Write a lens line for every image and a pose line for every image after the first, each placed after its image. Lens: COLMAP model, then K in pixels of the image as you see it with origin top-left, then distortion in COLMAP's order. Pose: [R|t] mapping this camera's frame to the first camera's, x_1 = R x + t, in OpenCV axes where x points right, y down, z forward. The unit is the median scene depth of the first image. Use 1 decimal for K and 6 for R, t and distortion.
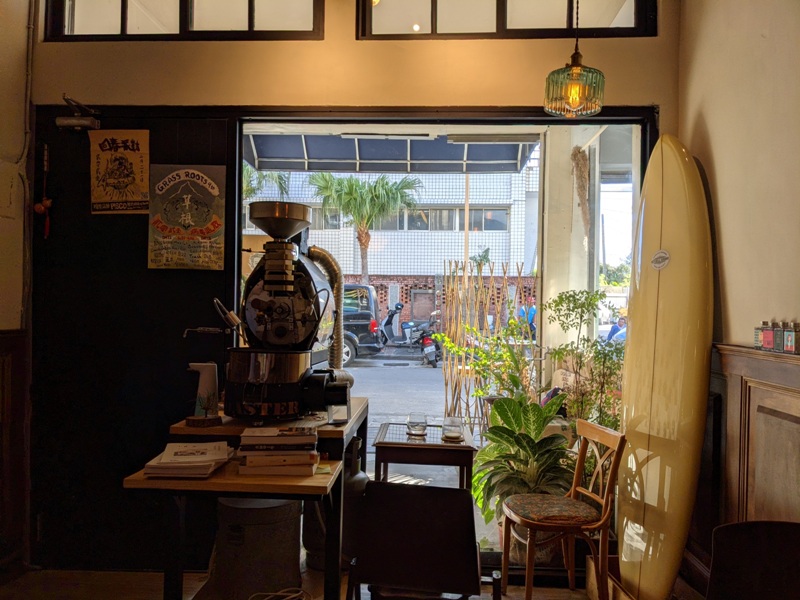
lens RADIAL K [[590.9, 0, 400.7], [0, 590.9, 310.4], [0, 0, 1]] dist [0.061835, -0.070108]
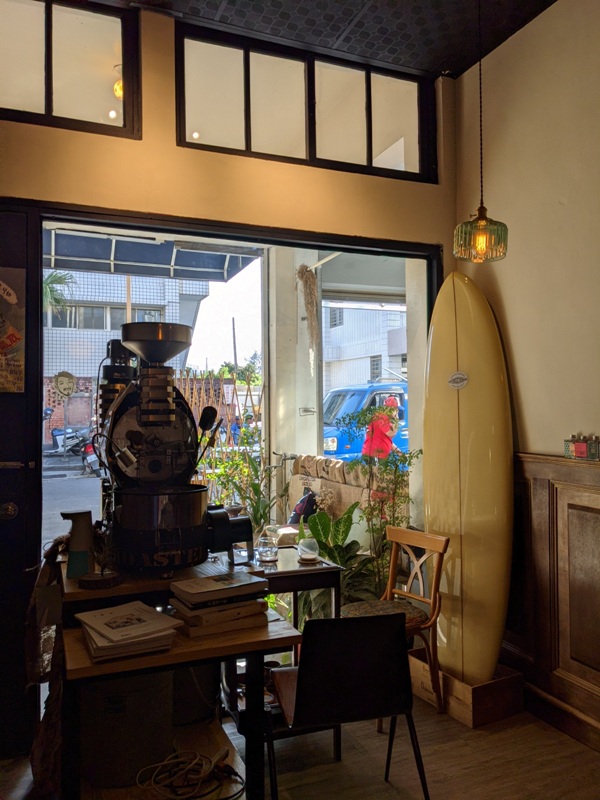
lens RADIAL K [[590.9, 0, 300.0], [0, 590.9, 400.0], [0, 0, 1]] dist [0.061835, -0.070108]
pose [[0.914144, -0.017583, 0.405009, -0.280448], [0.025234, 0.999590, -0.013560, -0.035579], [-0.404604, 0.022616, 0.914212, 0.071221]]
